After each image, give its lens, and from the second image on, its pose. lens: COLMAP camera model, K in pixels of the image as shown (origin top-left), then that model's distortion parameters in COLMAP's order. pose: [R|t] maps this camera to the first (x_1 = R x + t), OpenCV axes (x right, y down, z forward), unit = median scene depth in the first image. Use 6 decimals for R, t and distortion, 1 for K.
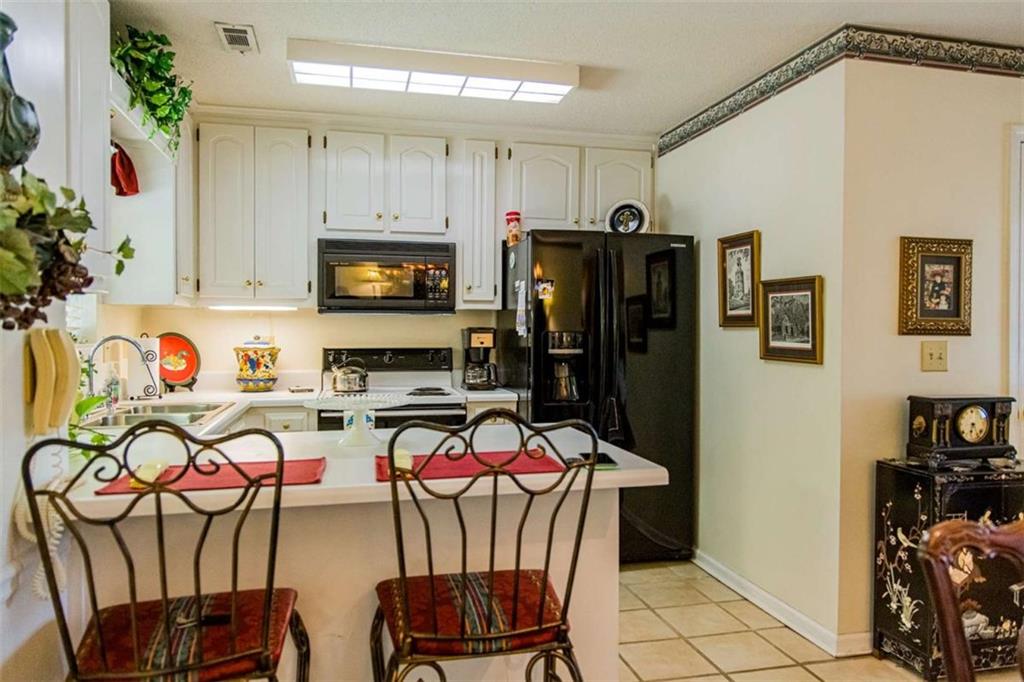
lens RADIAL K [[705.2, 0, 512.0], [0, 705.2, 341.0], [0, 0, 1]] dist [-0.004341, 0.000151]
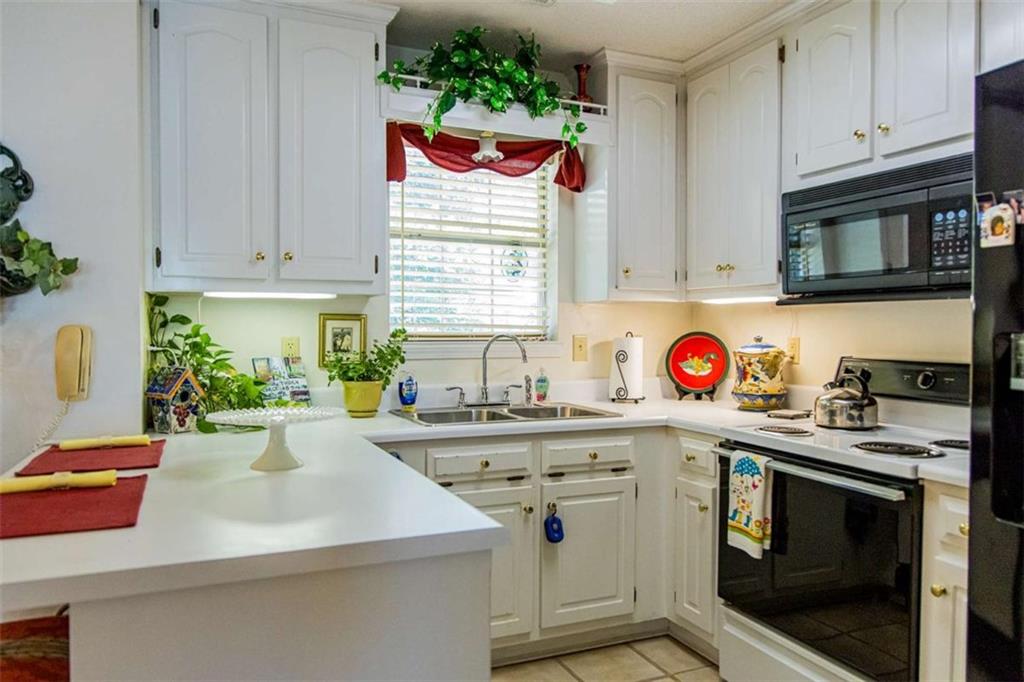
lens RADIAL K [[715.6, 0, 512.0], [0, 715.6, 341.0], [0, 0, 1]] dist [-0.004236, -0.001052]
pose [[0.170579, 0.015007, -0.985230, 0.352159], [-0.020006, 0.999731, 0.011764, -0.006578], [0.985141, 0.017704, 0.170833, 0.617276]]
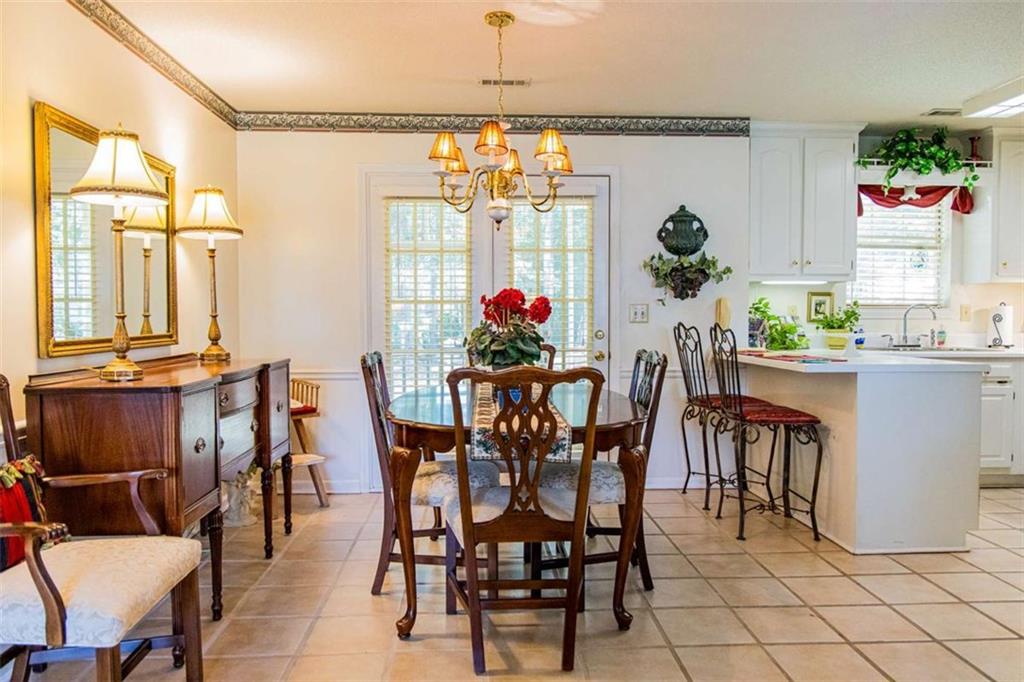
lens RADIAL K [[730.4, 0, 512.0], [0, 730.4, 341.0], [0, 0, 1]] dist [-0.010781, 0.000726]
pose [[-0.182302, 0.033556, -0.982670, 1.024520], [-0.018772, 0.999117, 0.037600, 0.027498], [0.983063, 0.025302, -0.181511, 0.253845]]
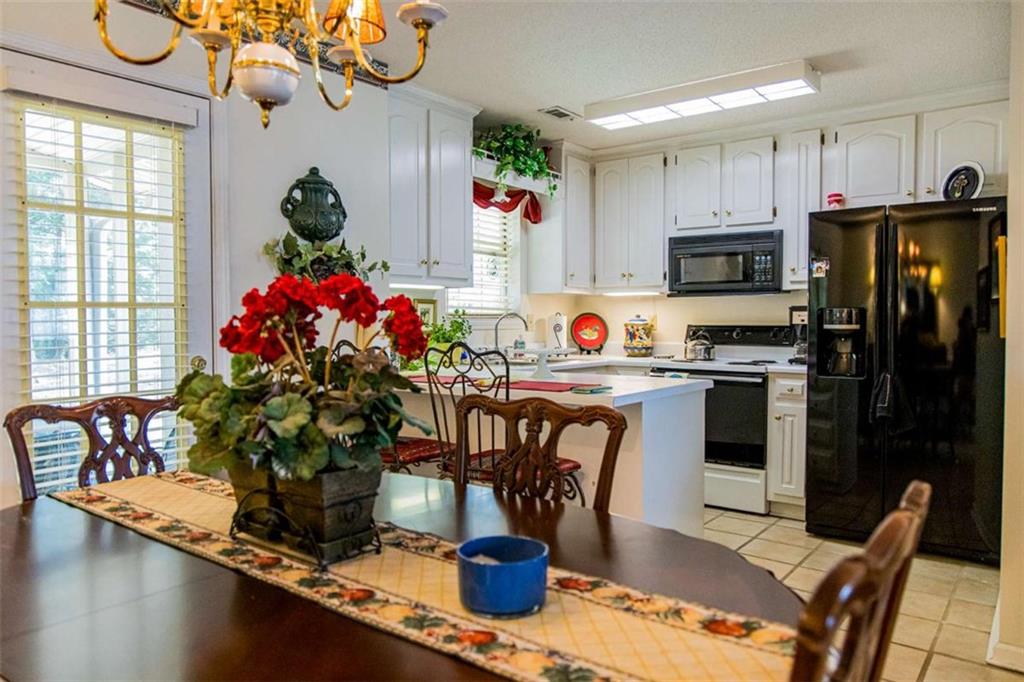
lens RADIAL K [[715.6, 0, 512.0], [0, 715.6, 341.0], [0, 0, 1]] dist [-0.004236, -0.001052]
pose [[0.628555, 0.021646, -0.777464, 0.542200], [-0.012661, 0.999765, 0.017599, 0.021252], [0.777662, -0.001219, 0.628682, -0.029350]]
